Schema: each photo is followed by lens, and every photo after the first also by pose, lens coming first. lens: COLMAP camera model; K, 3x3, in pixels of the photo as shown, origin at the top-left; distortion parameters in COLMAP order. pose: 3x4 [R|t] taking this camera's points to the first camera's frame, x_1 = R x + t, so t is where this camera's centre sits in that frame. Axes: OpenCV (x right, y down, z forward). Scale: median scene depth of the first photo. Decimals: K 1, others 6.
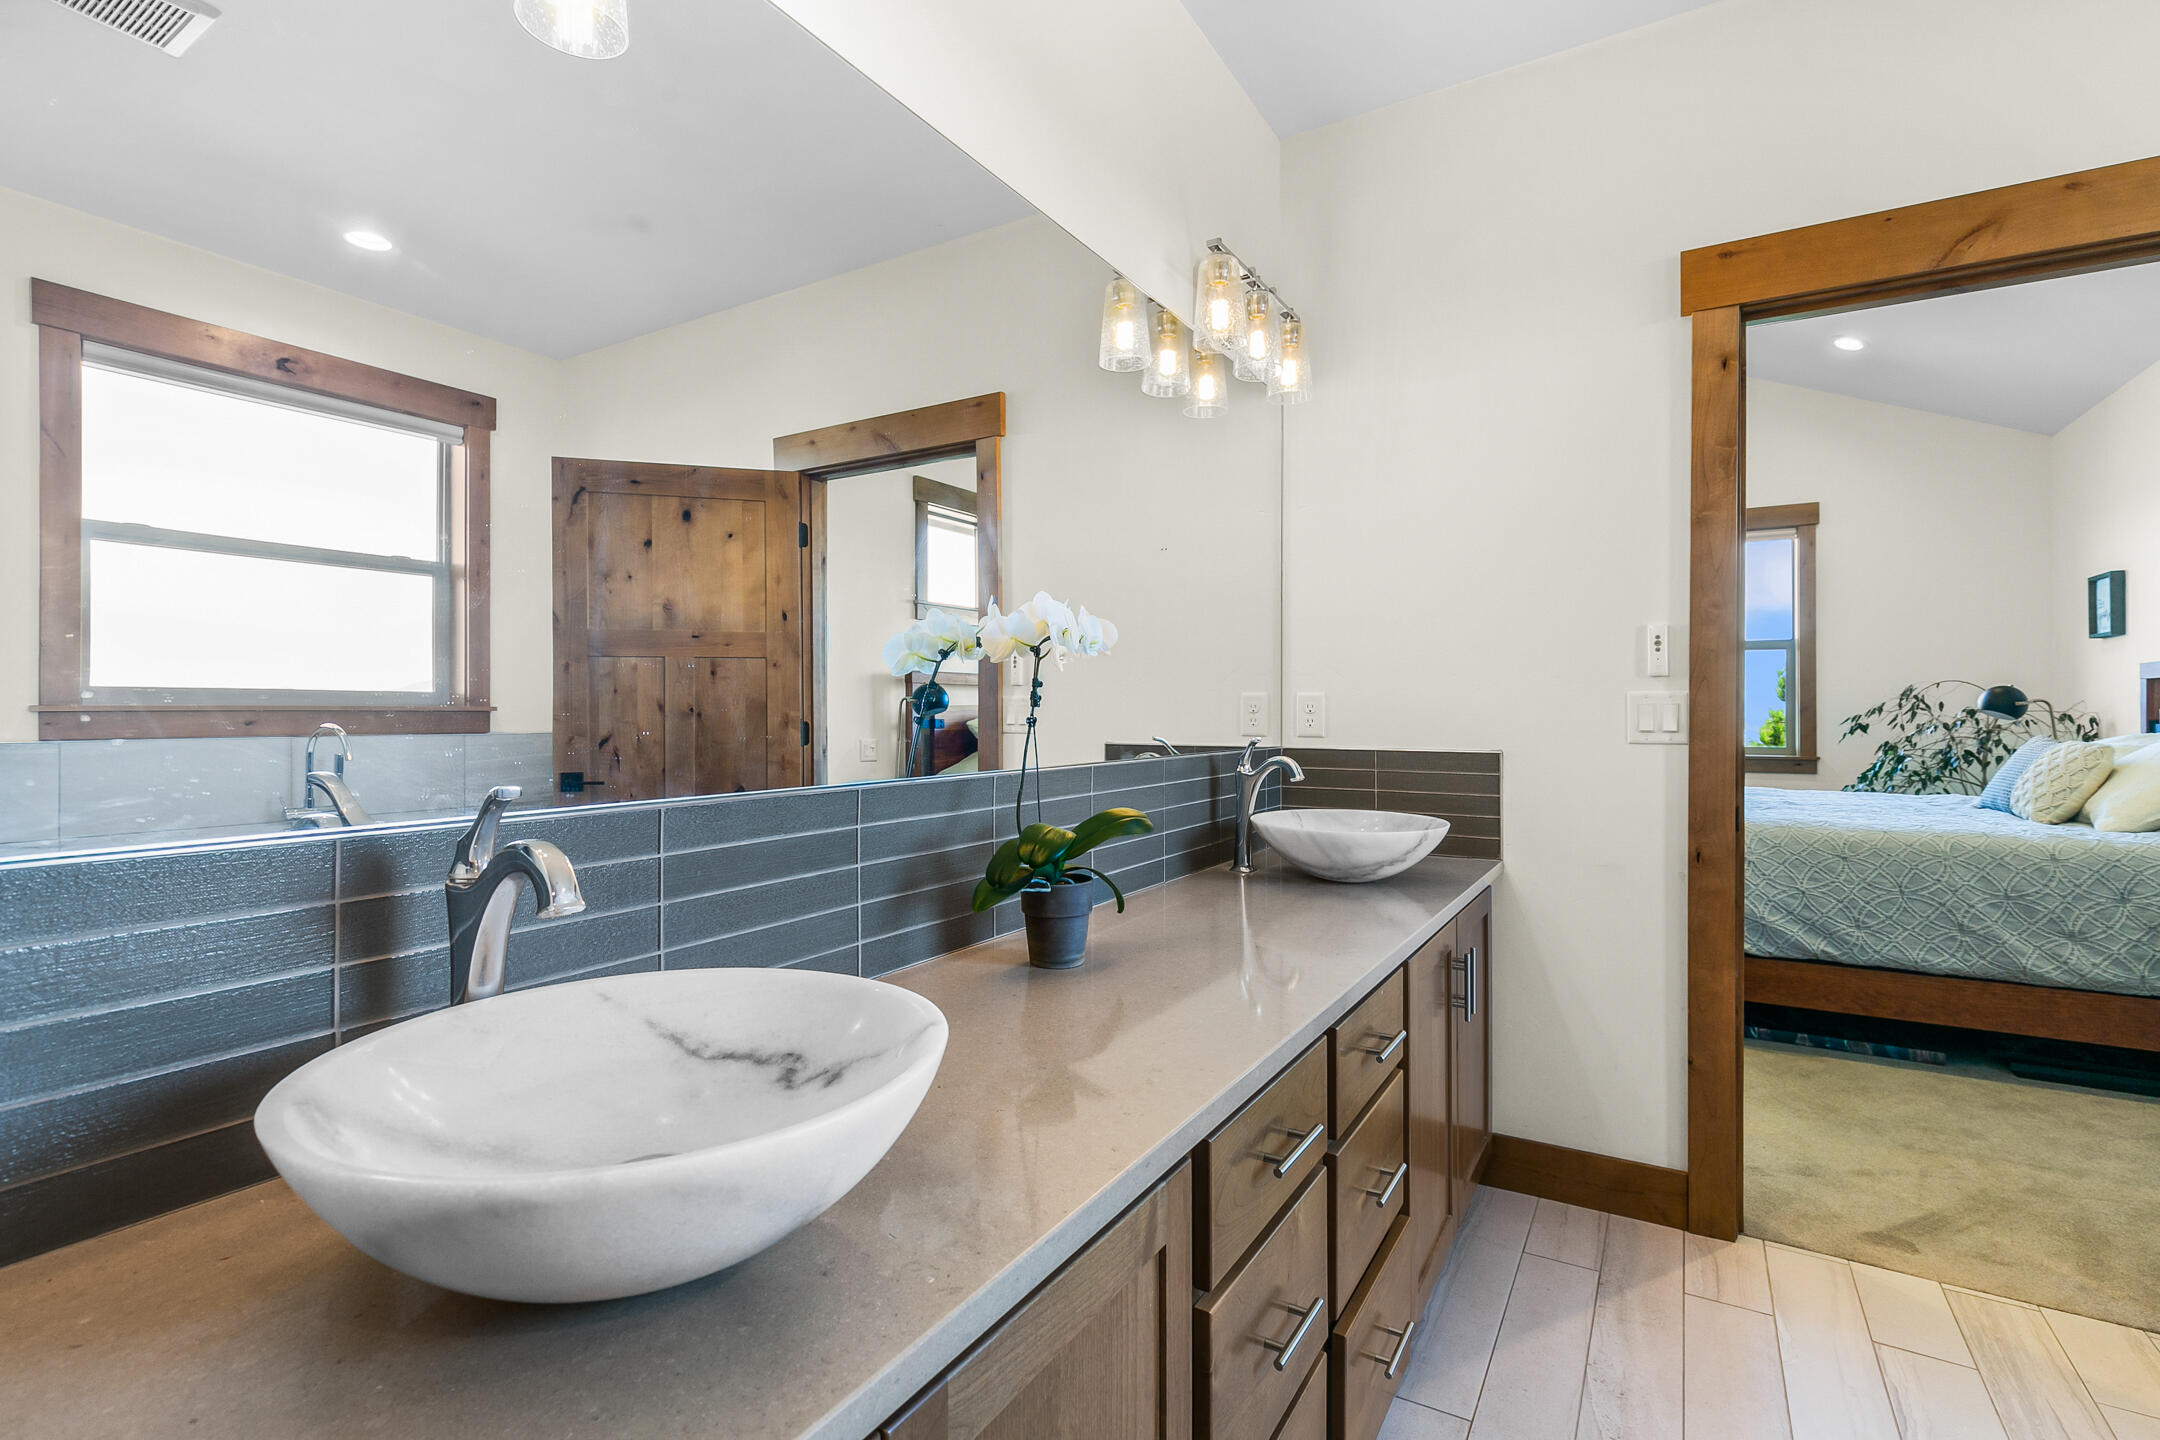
lens RADIAL K [[971.6, 0, 1077.1], [0, 971.6, 710.3], [0, 0, 1]] dist [0.002214, -0.000178]
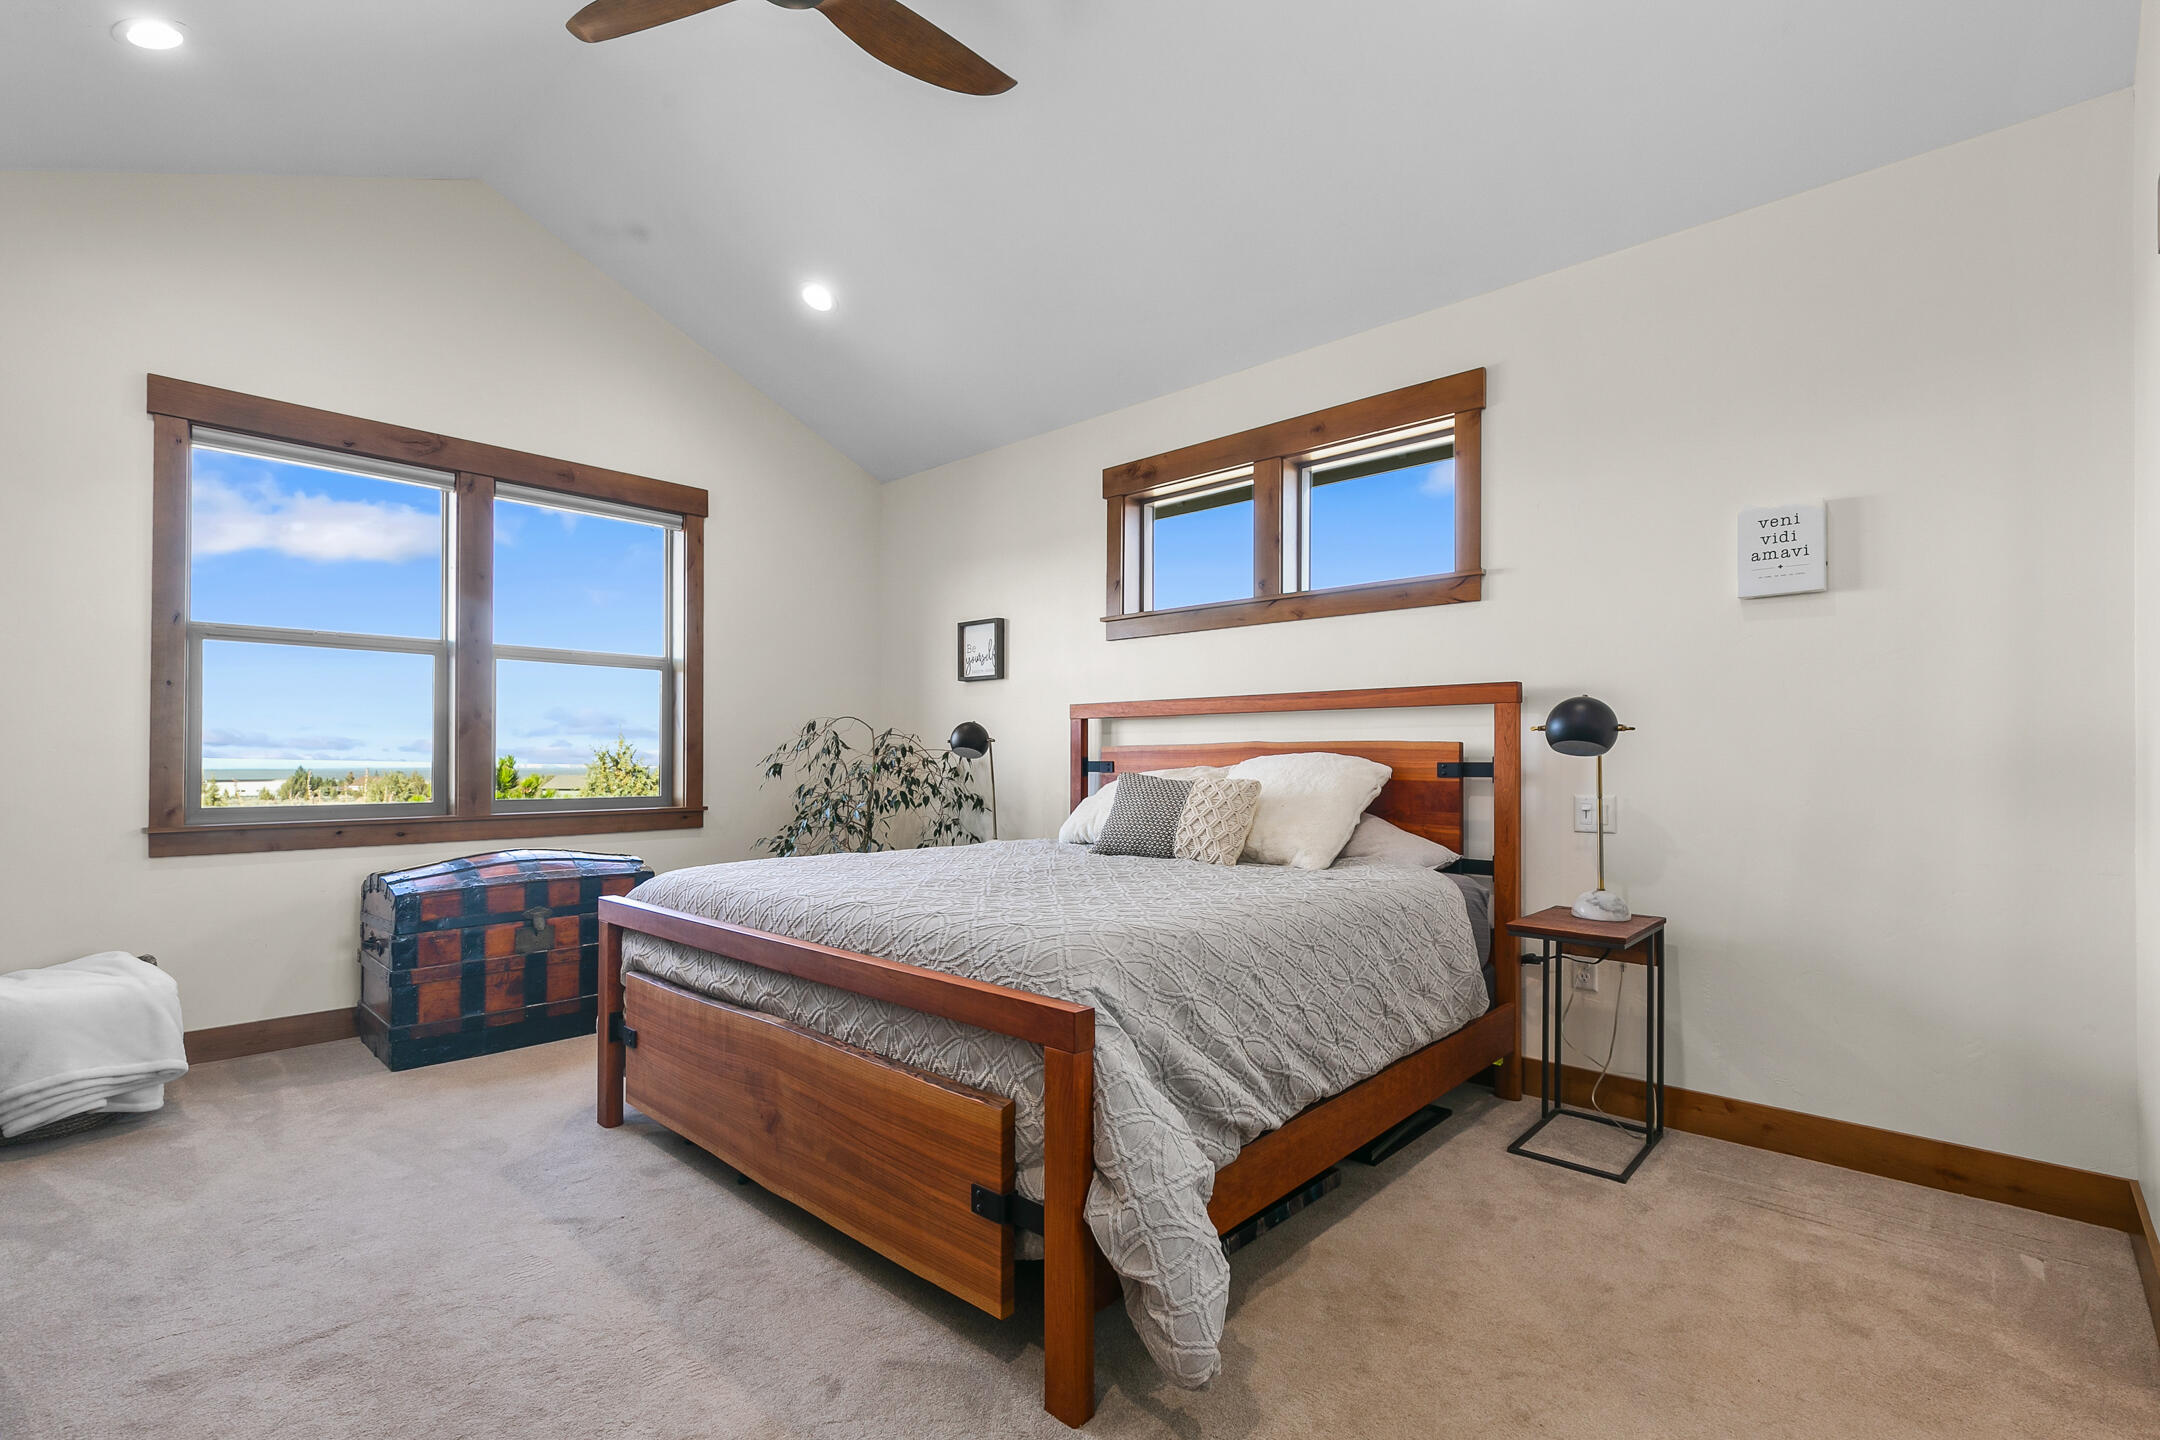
lens RADIAL K [[971.6, 0, 1077.1], [0, 971.6, 710.3], [0, 0, 1]] dist [0.002214, -0.000178]
pose [[0.189256, 0.041569, 0.981047, 0.044714], [0.002967, 0.999075, -0.042905, 0.006947], [-0.981923, 0.011031, 0.188958, 1.010878]]
